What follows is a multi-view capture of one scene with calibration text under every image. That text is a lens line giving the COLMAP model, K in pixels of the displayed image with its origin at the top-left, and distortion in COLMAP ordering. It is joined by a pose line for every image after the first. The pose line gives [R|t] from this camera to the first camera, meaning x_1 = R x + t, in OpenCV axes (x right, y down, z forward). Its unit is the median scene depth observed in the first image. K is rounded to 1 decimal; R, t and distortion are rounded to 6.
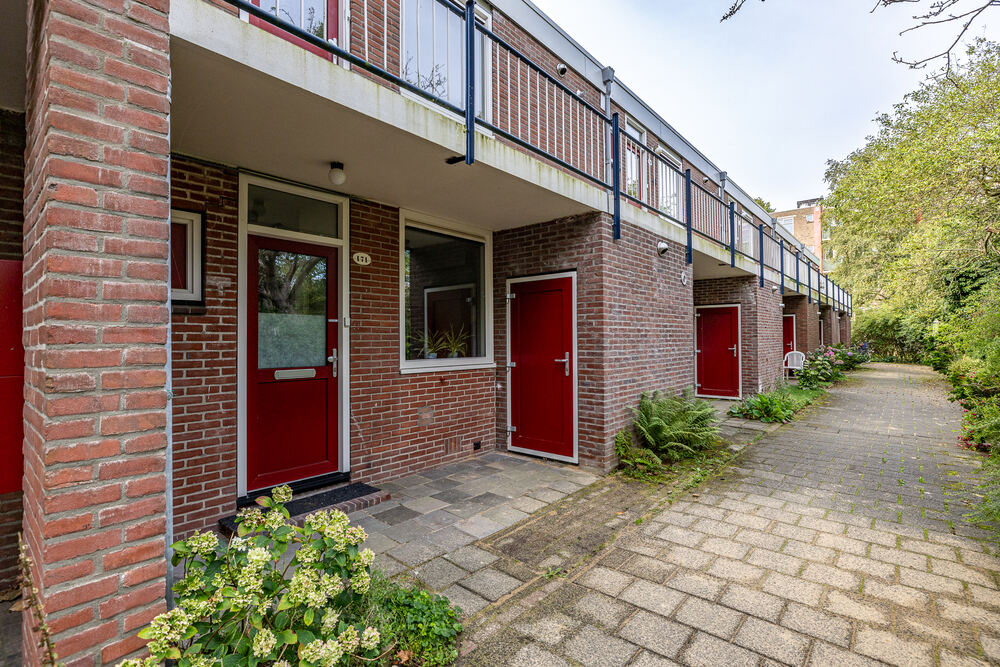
lens RADIAL K [[477.0, 0, 499.0], [0, 477.0, 332.8], [0, 0, 1]] dist [-0.010502, -0.000215]
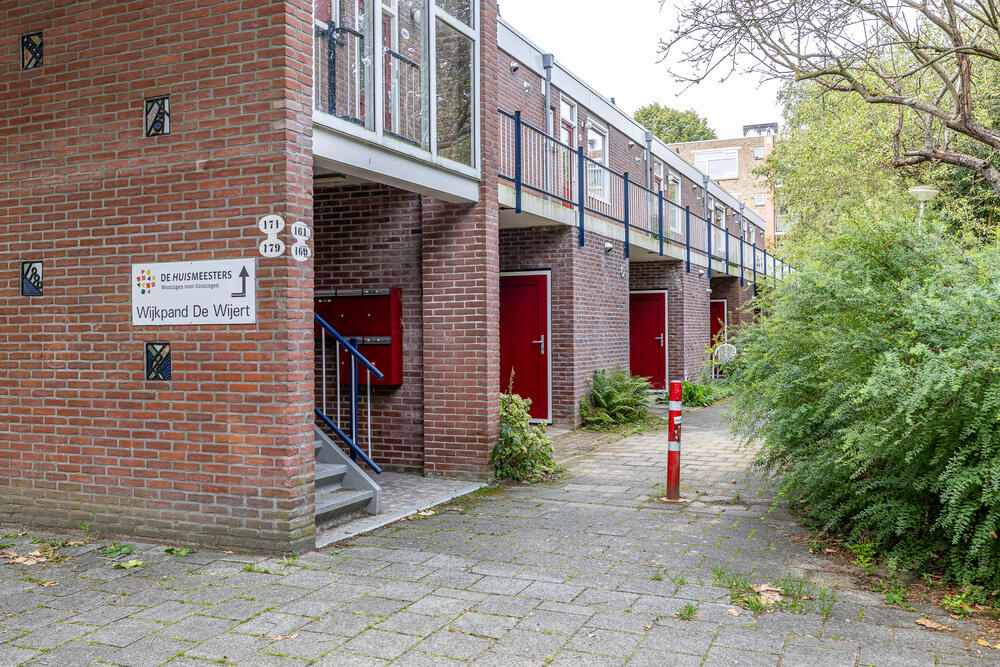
lens RADIAL K [[938.2, 0, 499.3], [0, 938.2, 333.0], [0, 0, 1]] dist [0.017515, 0.000000]
pose [[0.956233, -0.001756, 0.292601, -0.668145], [-0.001735, 0.999930, 0.011670, 0.006529], [-0.292601, -0.011667, 0.956163, -1.281743]]
